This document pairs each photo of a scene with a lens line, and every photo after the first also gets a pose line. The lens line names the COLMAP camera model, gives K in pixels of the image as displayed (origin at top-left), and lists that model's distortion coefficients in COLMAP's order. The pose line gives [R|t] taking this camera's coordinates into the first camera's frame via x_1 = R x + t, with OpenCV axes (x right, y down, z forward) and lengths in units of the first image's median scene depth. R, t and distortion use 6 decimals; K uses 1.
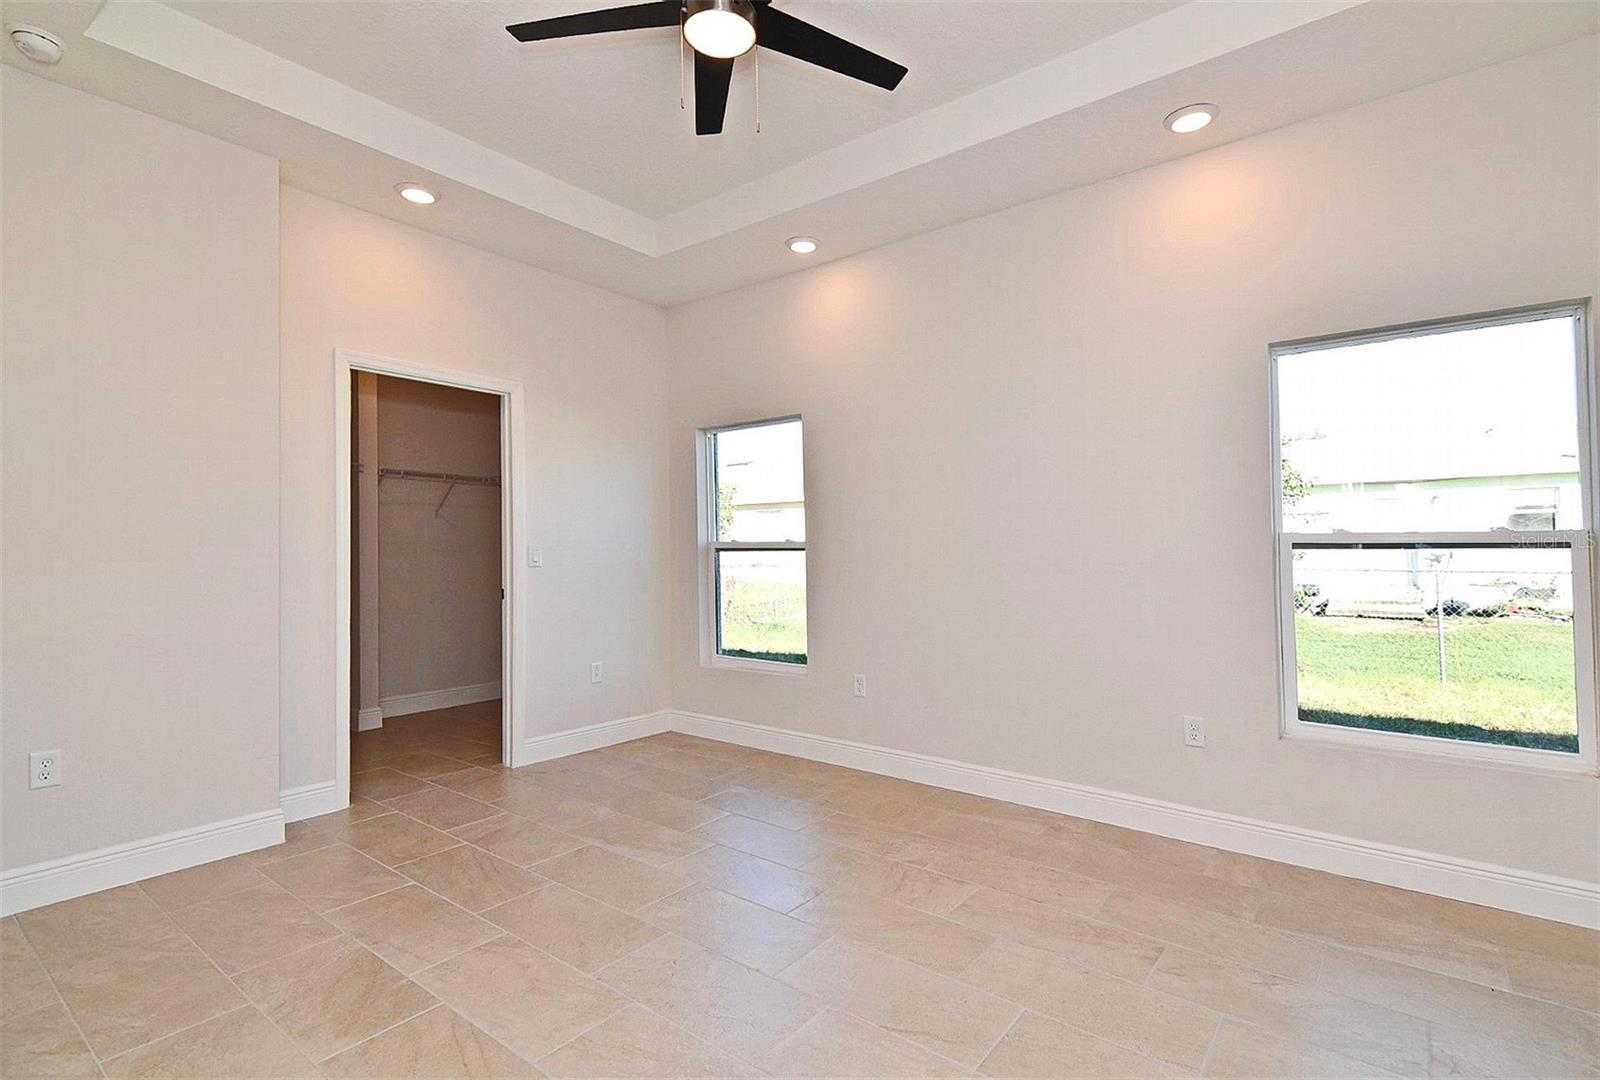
lens RADIAL K [[769.6, 0, 798.9], [0, 769.6, 544.7], [0, 0, 1]] dist [0.022864, -0.000626]
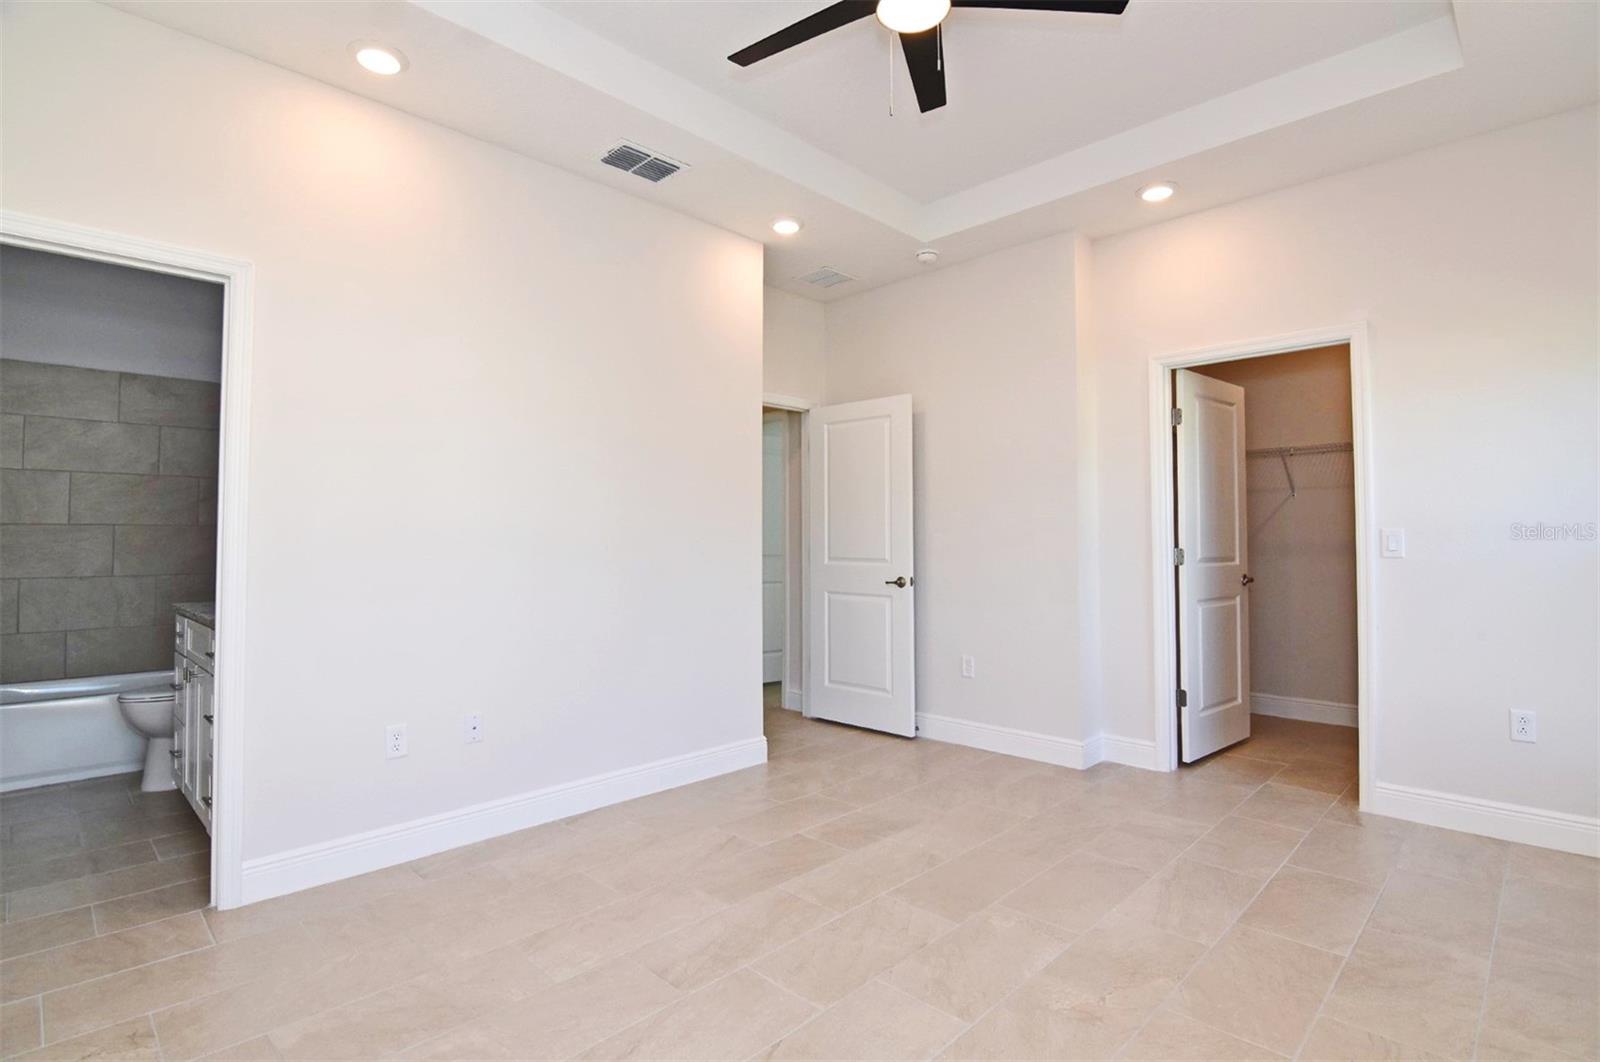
lens RADIAL K [[788.3, 0, 800.0], [0, 788.3, 531.0], [0, 0, 1]] dist [-0.027497, -0.000232]
pose [[-0.112516, -0.007931, -0.993618, 0.679681], [0.009335, 0.999916, -0.009038, 0.005694], [0.993606, -0.010293, -0.112432, 0.734371]]
